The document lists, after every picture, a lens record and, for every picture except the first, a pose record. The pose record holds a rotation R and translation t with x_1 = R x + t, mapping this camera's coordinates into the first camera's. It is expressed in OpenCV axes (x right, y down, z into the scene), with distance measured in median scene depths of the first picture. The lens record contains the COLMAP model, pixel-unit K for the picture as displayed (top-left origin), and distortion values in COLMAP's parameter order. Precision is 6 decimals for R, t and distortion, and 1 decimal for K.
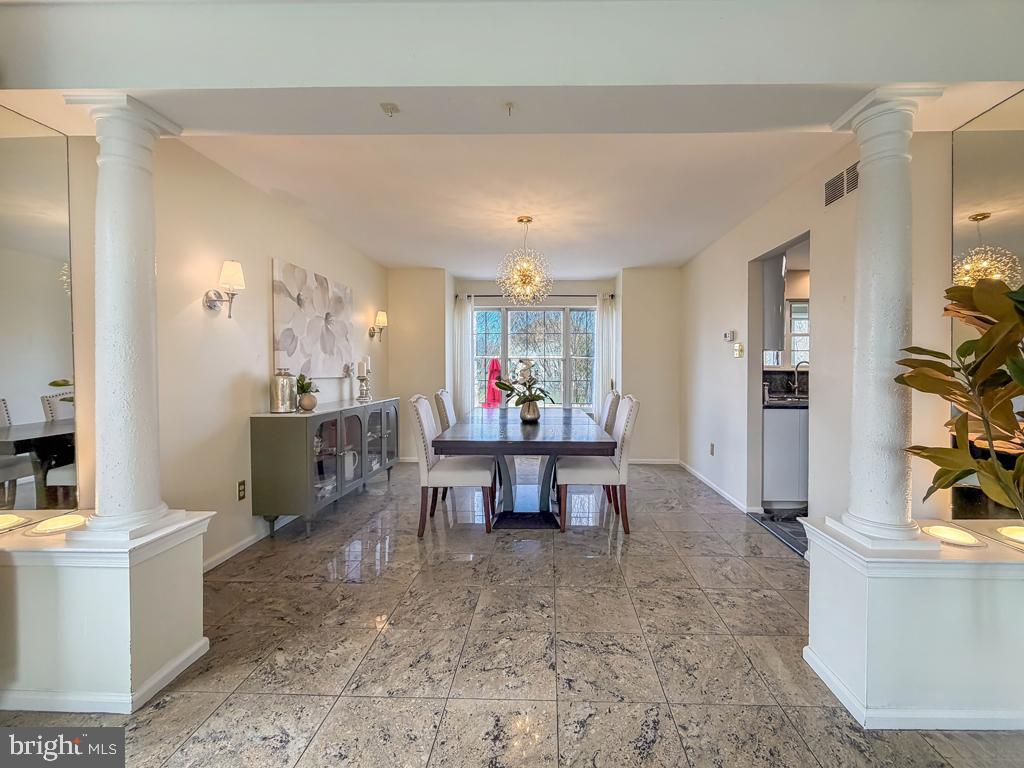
lens RADIAL K [[423.6, 0, 517.7], [0, 423.6, 374.4], [0, 0, 1]] dist [-0.000950, -0.000107]
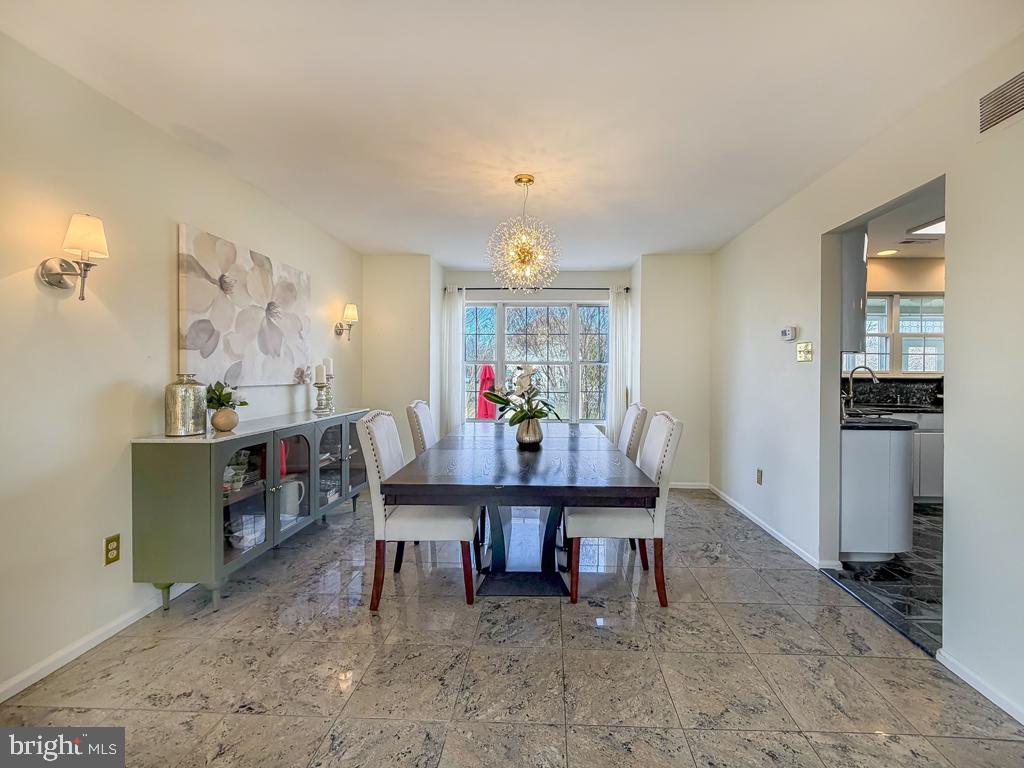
lens RADIAL K [[416.4, 0, 495.0], [0, 416.4, 373.6], [0, 0, 1]] dist [0.001080, 0.000361]
pose [[0.998238, 0.005781, -0.059060, 0.011952], [-0.006272, 0.999947, -0.008133, -0.010645], [0.059010, 0.008489, 0.998221, 0.278233]]
